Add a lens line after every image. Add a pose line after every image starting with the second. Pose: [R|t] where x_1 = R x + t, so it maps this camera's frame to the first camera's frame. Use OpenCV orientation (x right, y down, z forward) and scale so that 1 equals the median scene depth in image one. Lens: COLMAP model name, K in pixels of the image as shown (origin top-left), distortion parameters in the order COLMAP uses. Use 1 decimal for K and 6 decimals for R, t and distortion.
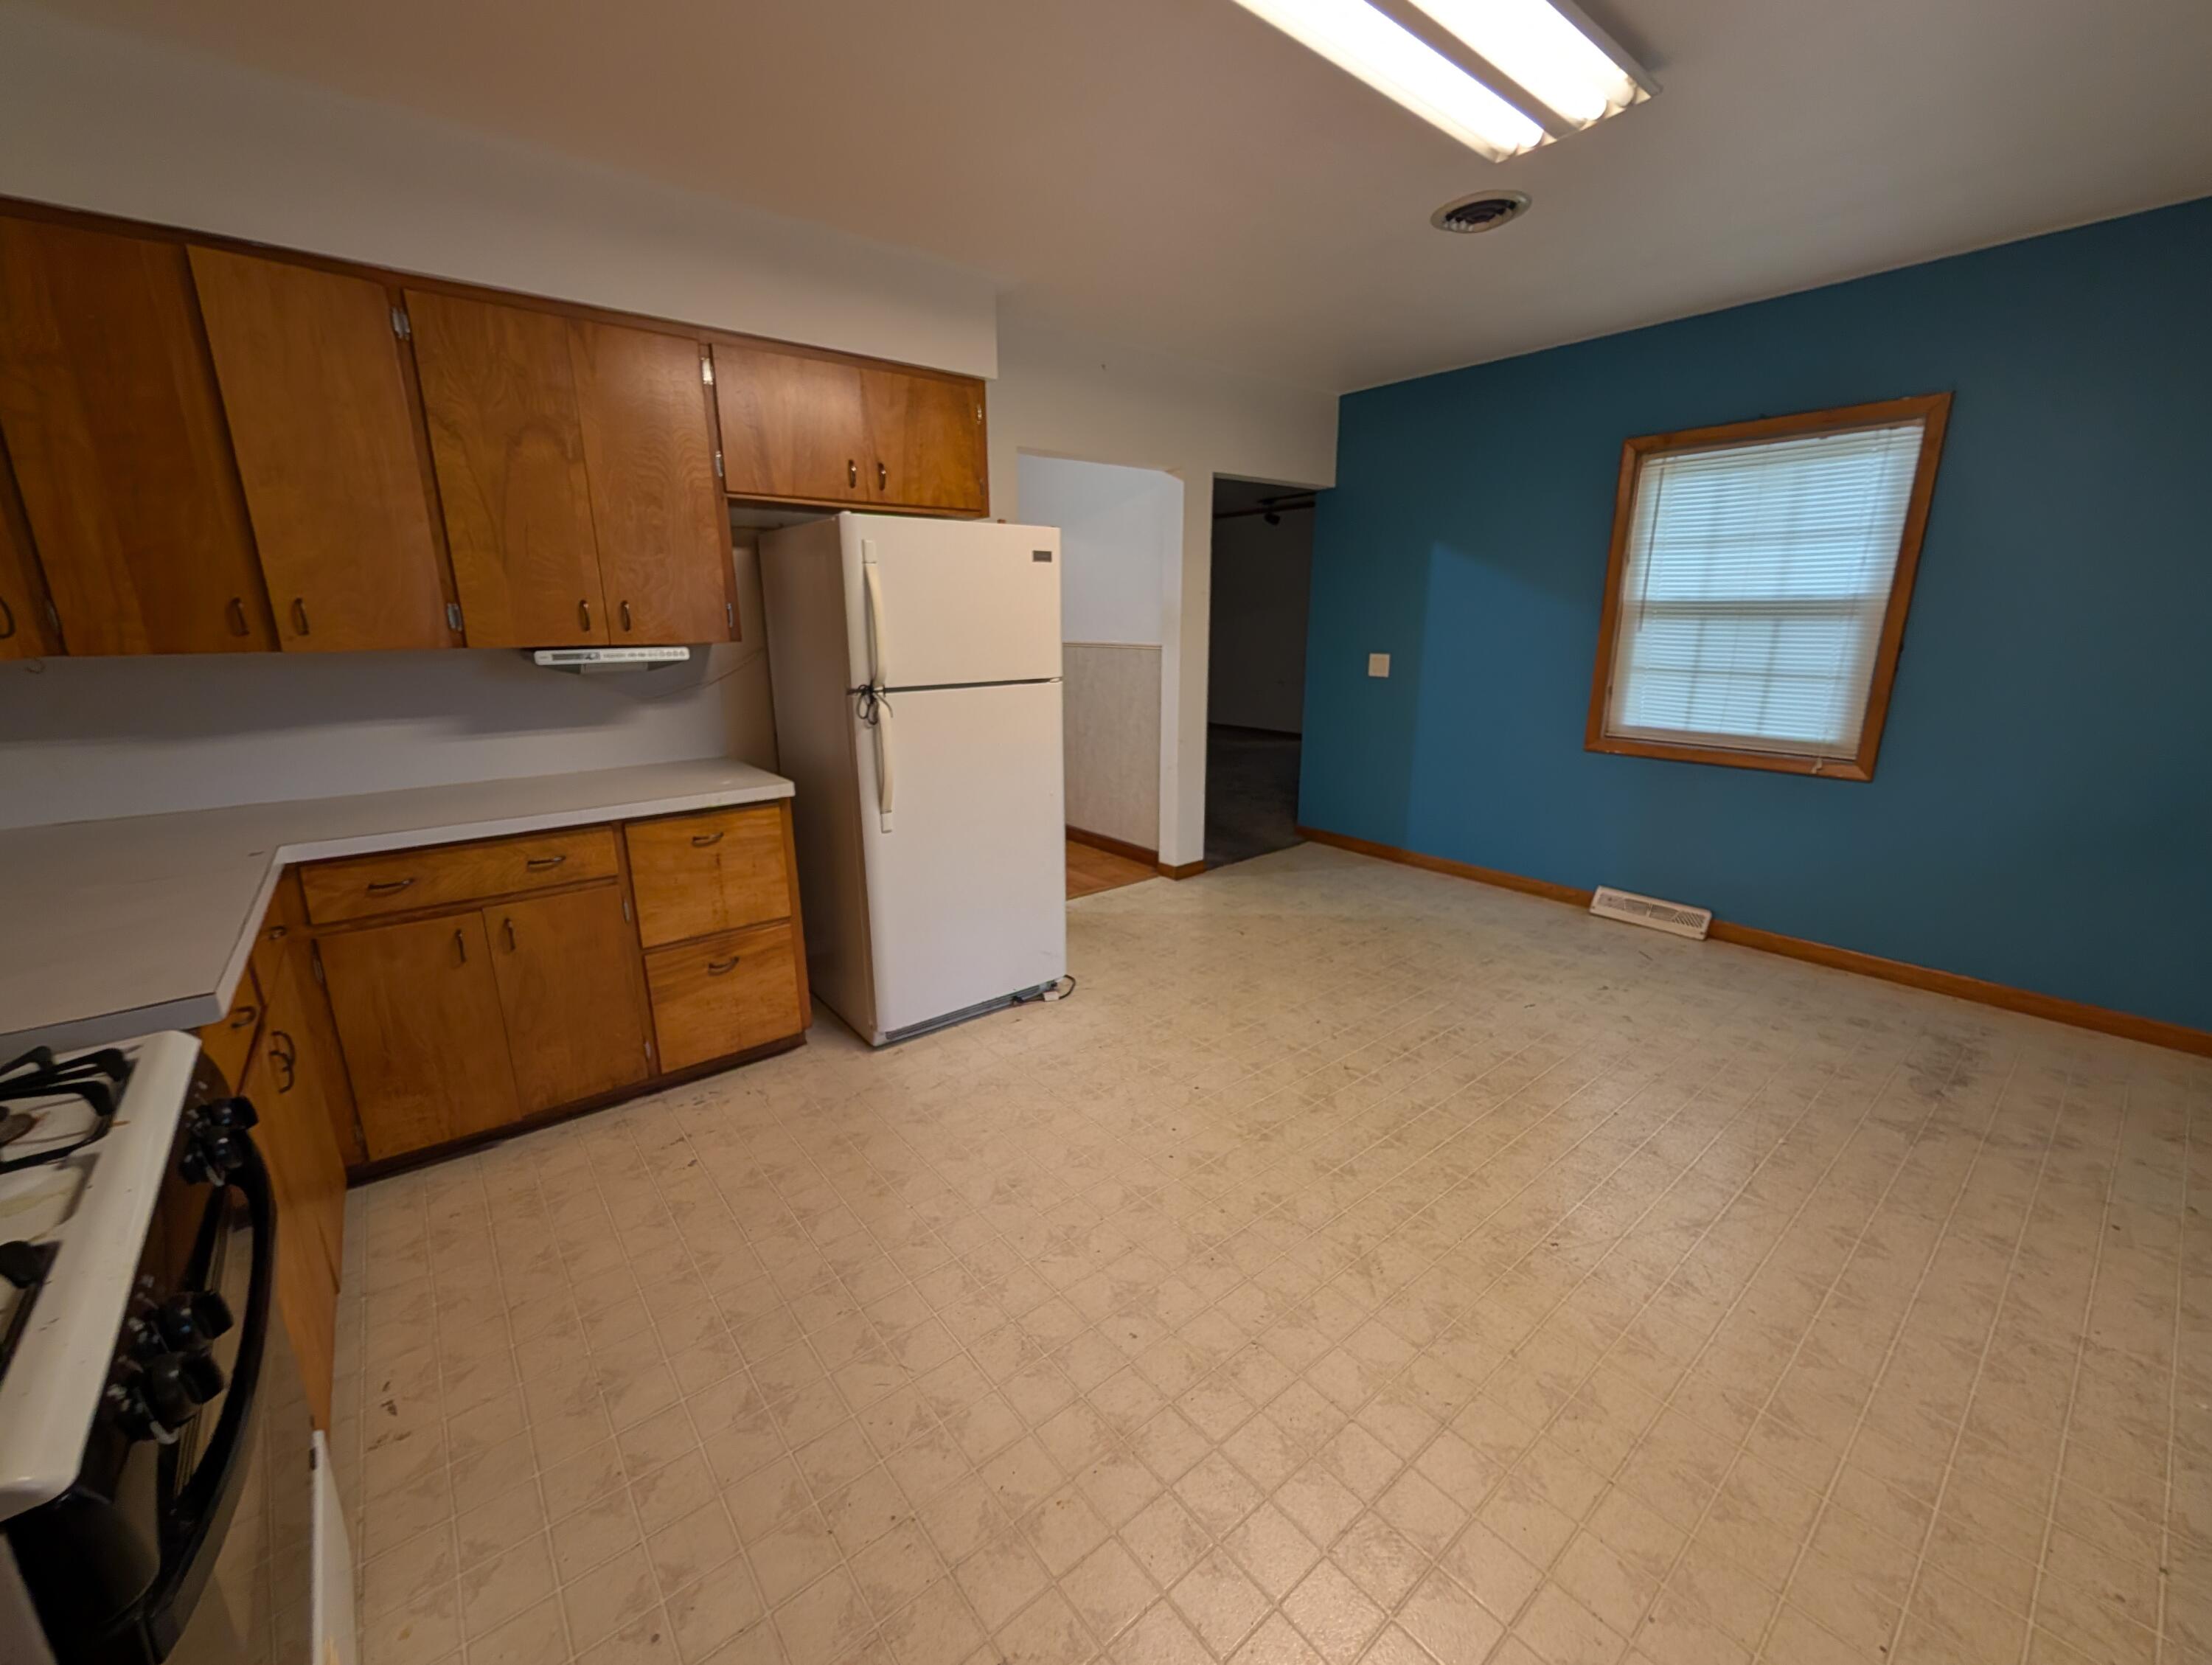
lens RADIAL K [[872.2, 0, 1103.8], [0, 872.2, 834.7], [0, 0, 1]] dist [-0.001504, 0.000117]
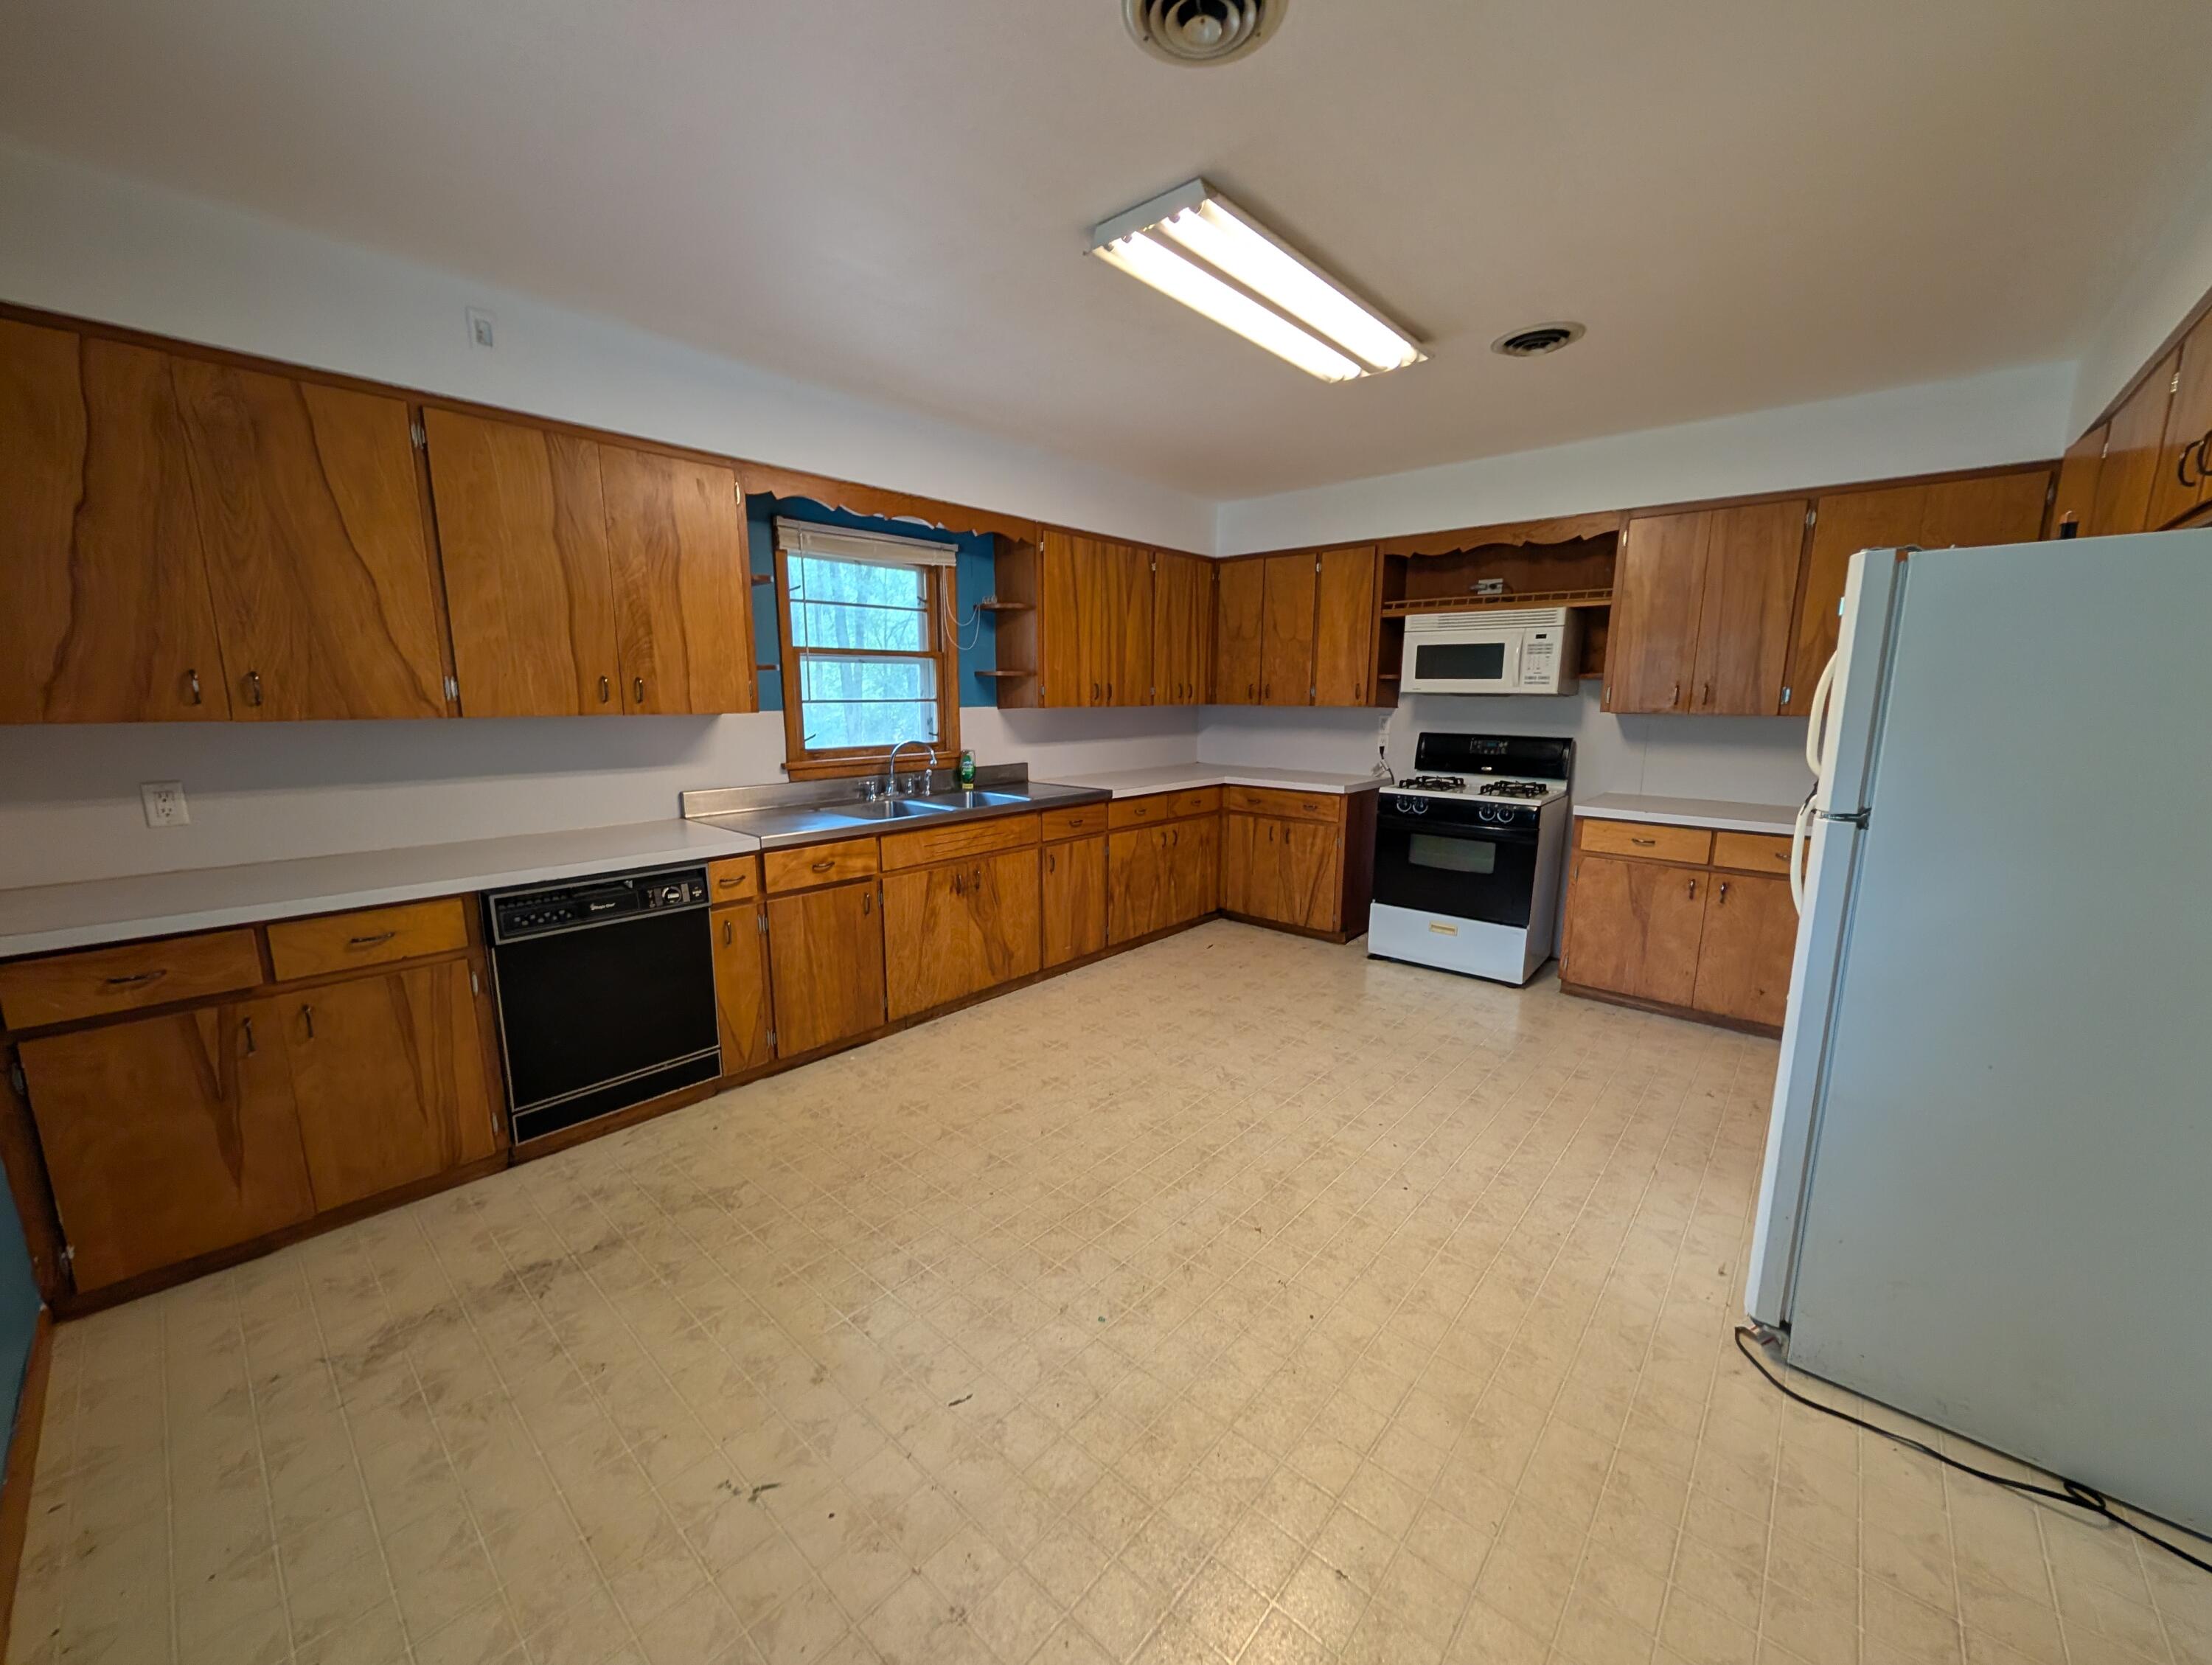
lens RADIAL K [[838.1, 0, 1096.0], [0, 838.1, 838.9], [0, 0, 1]] dist [-0.002127, 0.000067]
pose [[-0.987839, 0.031897, -0.152171, 0.527656], [-0.033464, 0.912171, 0.408440, -0.390832], [0.151834, 0.408566, -0.900012, 1.503268]]
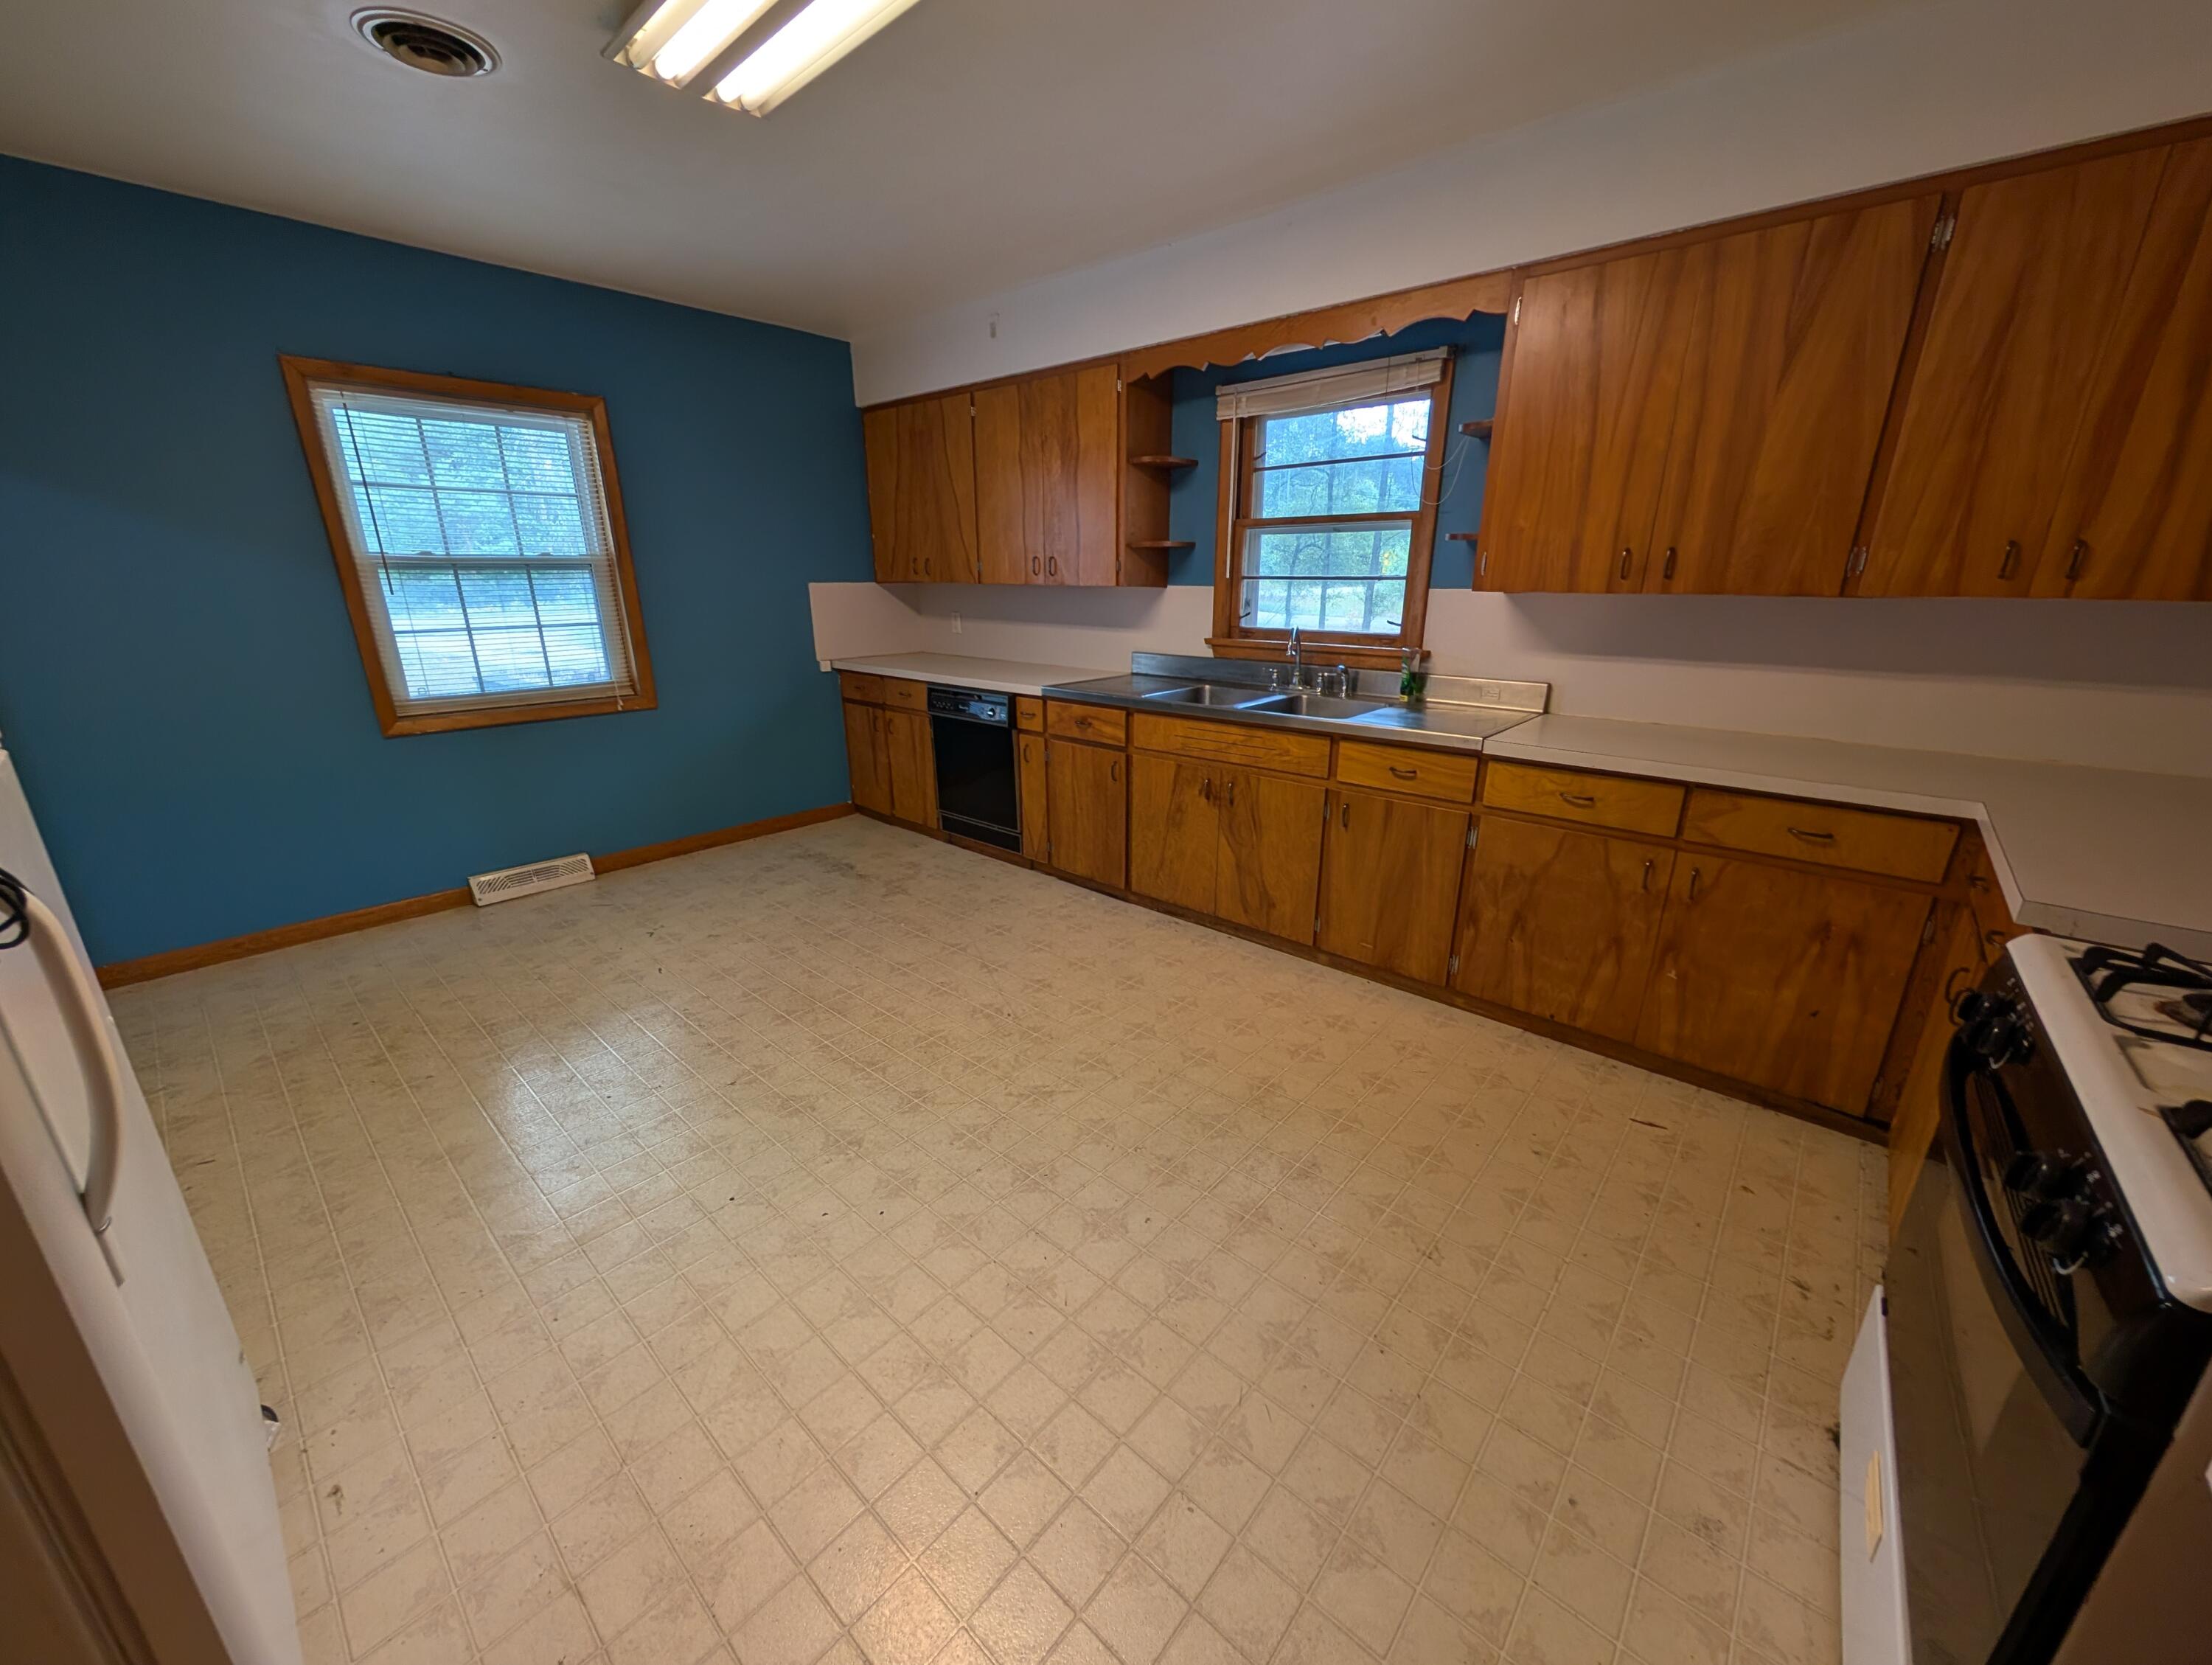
lens RADIAL K [[838.1, 0, 1096.0], [0, 838.1, 838.9], [0, 0, 1]] dist [-0.002127, 0.000067]
pose [[-0.159241, -0.293532, 0.942593, -0.507314], [0.243331, 0.913650, 0.325627, -0.149105], [-0.956782, 0.281215, -0.074065, 0.613607]]
